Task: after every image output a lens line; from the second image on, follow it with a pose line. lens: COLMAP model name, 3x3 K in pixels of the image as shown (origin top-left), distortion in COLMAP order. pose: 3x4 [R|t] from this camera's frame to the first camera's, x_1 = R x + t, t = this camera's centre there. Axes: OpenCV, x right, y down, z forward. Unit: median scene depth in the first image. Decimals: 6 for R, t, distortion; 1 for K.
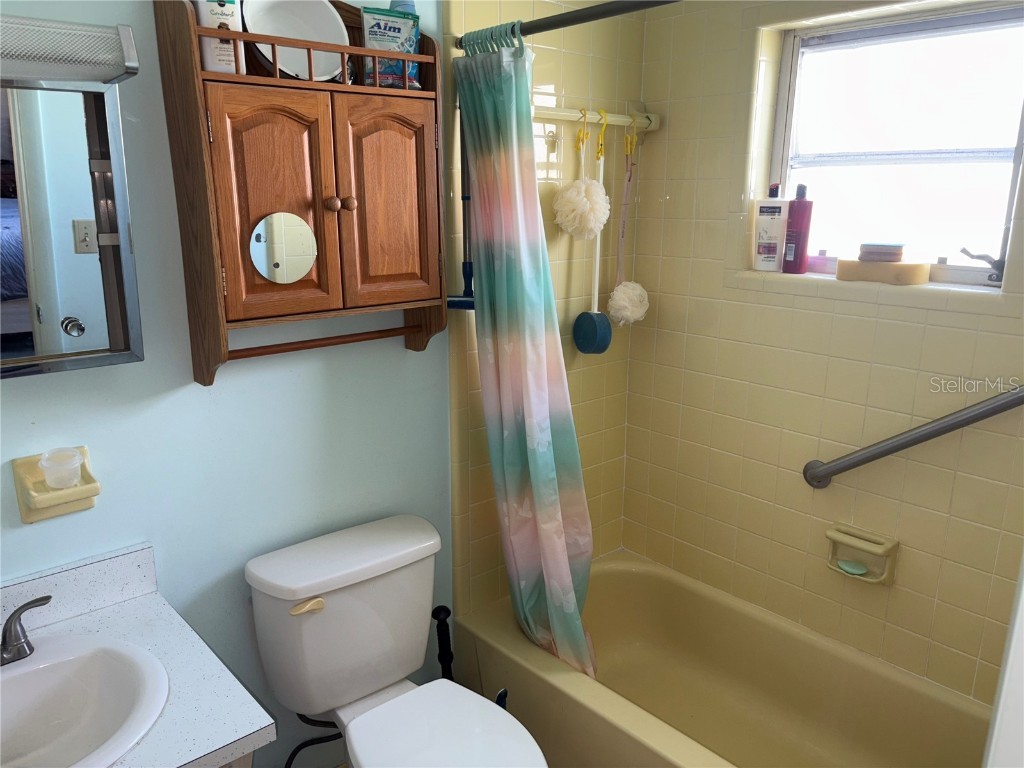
lens RADIAL K [[772.9, 0, 514.0], [0, 772.9, 383.9], [0, 0, 1]] dist [0.021132, -0.024743]
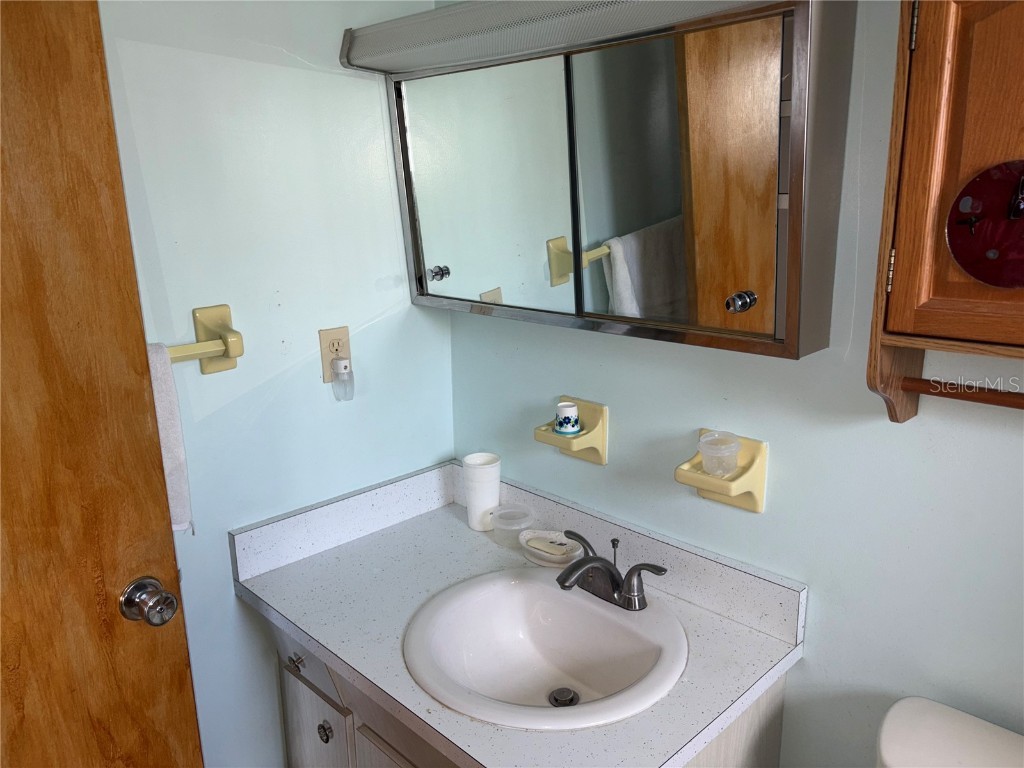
lens RADIAL K [[772.9, 0, 515.6], [0, 772.9, 380.7], [0, 0, 1]] dist [0.021132, -0.024743]
pose [[0.061850, 0.236891, -0.969565, 0.256824], [-0.233784, 0.947839, 0.216670, -0.109944], [0.970319, 0.213267, 0.114005, 0.630109]]
